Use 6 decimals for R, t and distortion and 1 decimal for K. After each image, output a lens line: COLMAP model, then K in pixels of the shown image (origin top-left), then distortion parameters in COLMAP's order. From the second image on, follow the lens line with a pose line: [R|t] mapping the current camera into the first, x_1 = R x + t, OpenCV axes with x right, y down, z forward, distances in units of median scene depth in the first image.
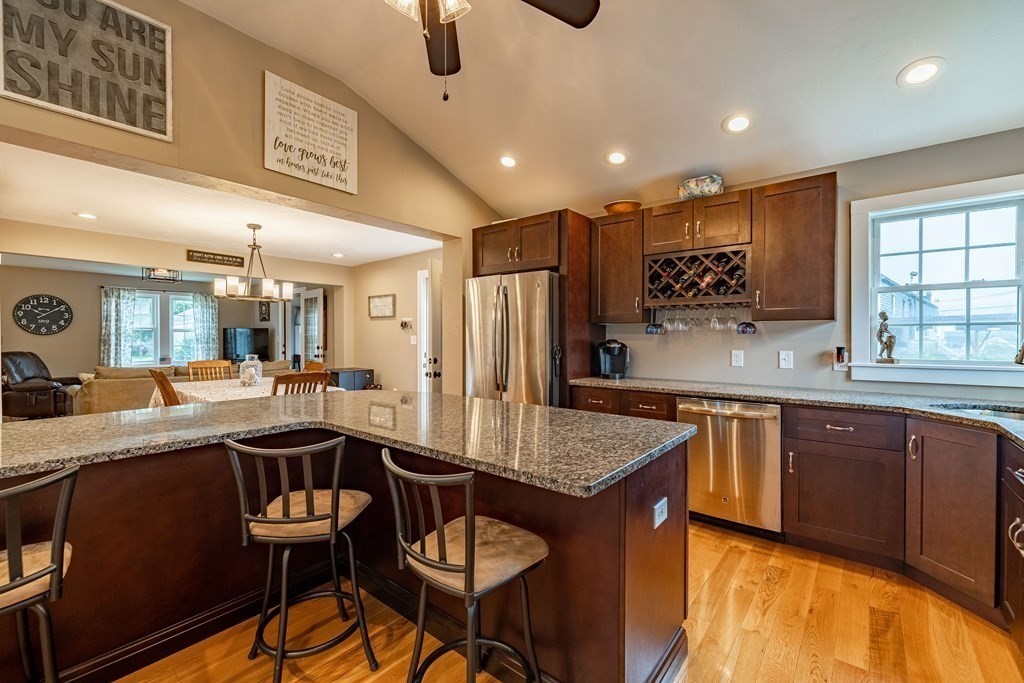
lens RADIAL K [[430.8, 0, 511.3], [0, 430.8, 341.6], [0, 0, 1]] dist [0.000054, -0.000278]
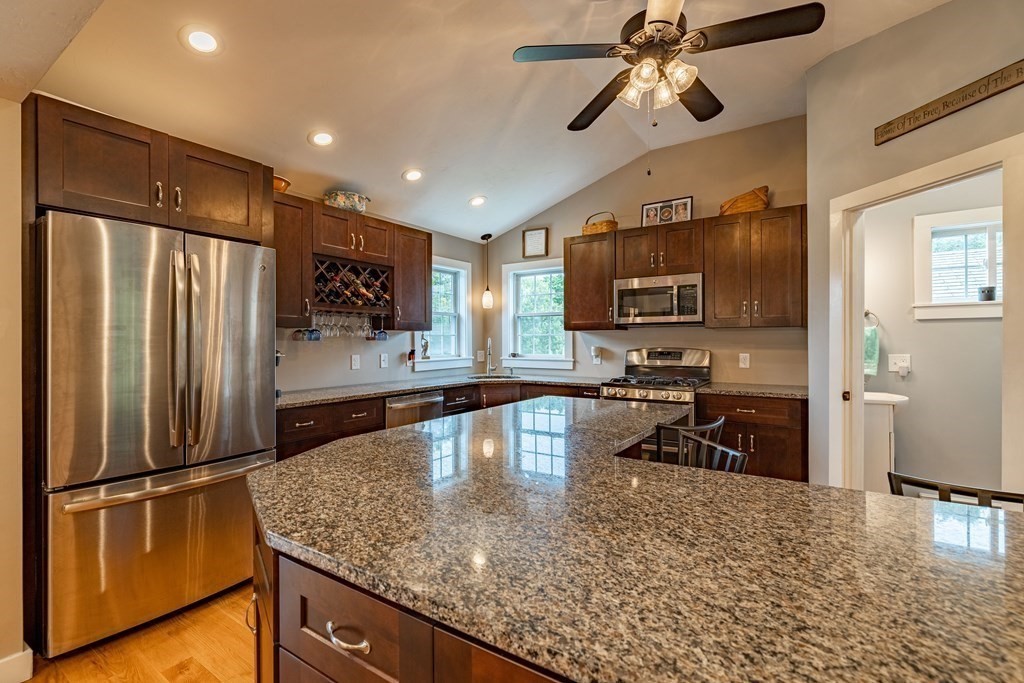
lens RADIAL K [[458.7, 0, 505.4], [0, 458.7, 341.9], [0, 0, 1]] dist [-0.009618, 0.001104]
pose [[-0.086629, -0.003670, 0.996234, -0.396185], [0.014866, 0.999877, 0.004977, -0.007771], [-0.996130, 0.015241, -0.086564, 0.399051]]
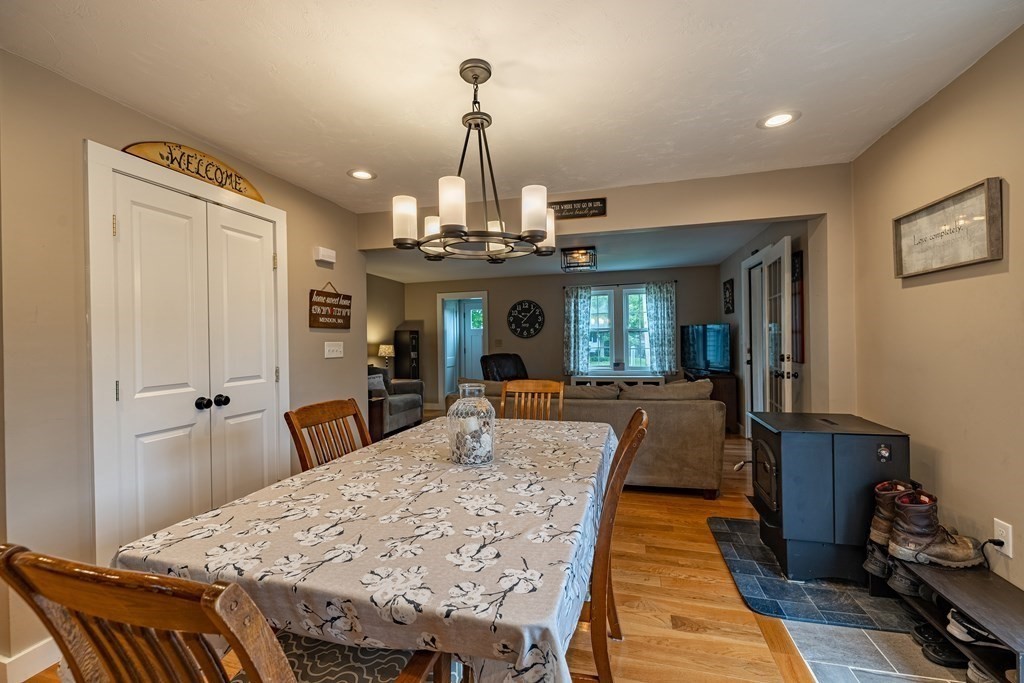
lens RADIAL K [[430.8, 0, 508.5], [0, 430.8, 341.5], [0, 0, 1]] dist [0.000054, -0.000278]
pose [[0.407059, -0.003221, -0.913396, -0.152748], [0.006878, 0.999976, -0.000461, -0.007938], [0.913376, -0.006095, 0.407071, 0.625935]]
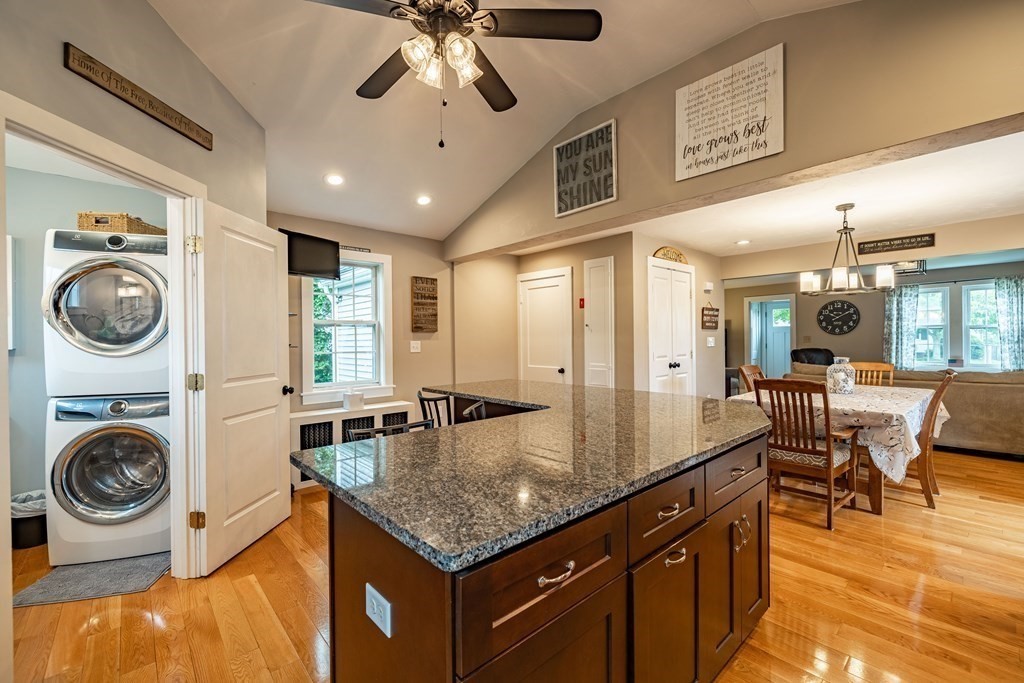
lens RADIAL K [[430.8, 0, 507.8], [0, 430.8, 340.5], [0, 0, 1]] dist [0.000054, -0.000278]
pose [[-0.151537, 0.003247, -0.988446, 0.253104], [0.001353, 0.999994, 0.003078, -0.005259], [0.988451, -0.000871, -0.151540, 0.341668]]
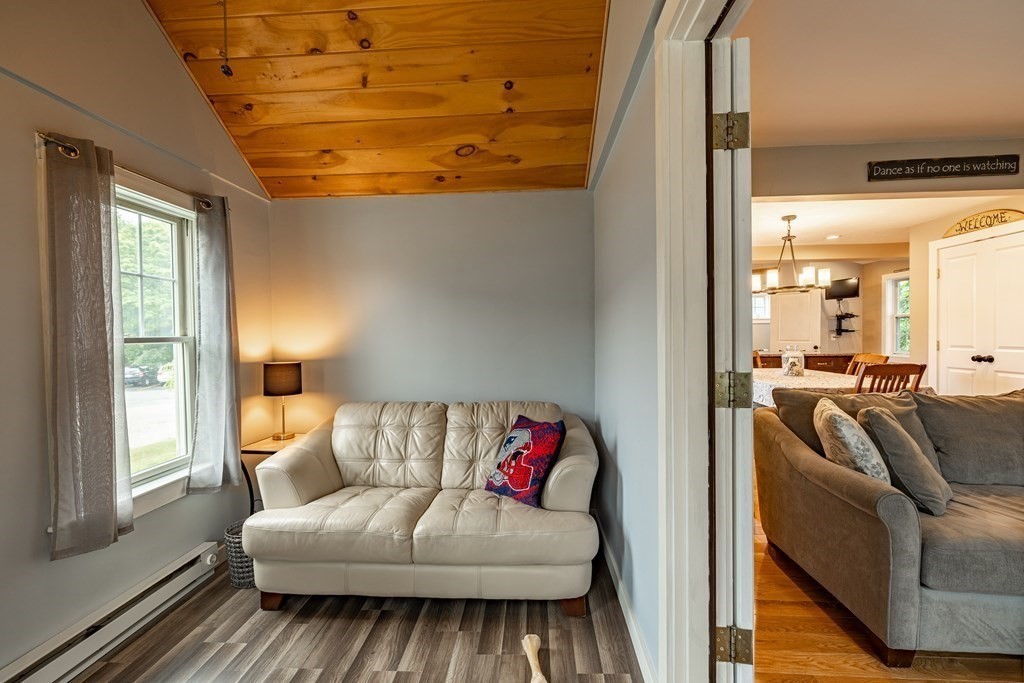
lens RADIAL K [[430.8, 0, 512.3], [0, 430.8, 340.6], [0, 0, 1]] dist [0.000054, -0.000278]
pose [[-0.588219, -0.005437, 0.808683, -0.749881], [0.019333, 0.999597, 0.020783, -0.010932], [-0.808471, 0.027859, -0.587877, 1.541526]]
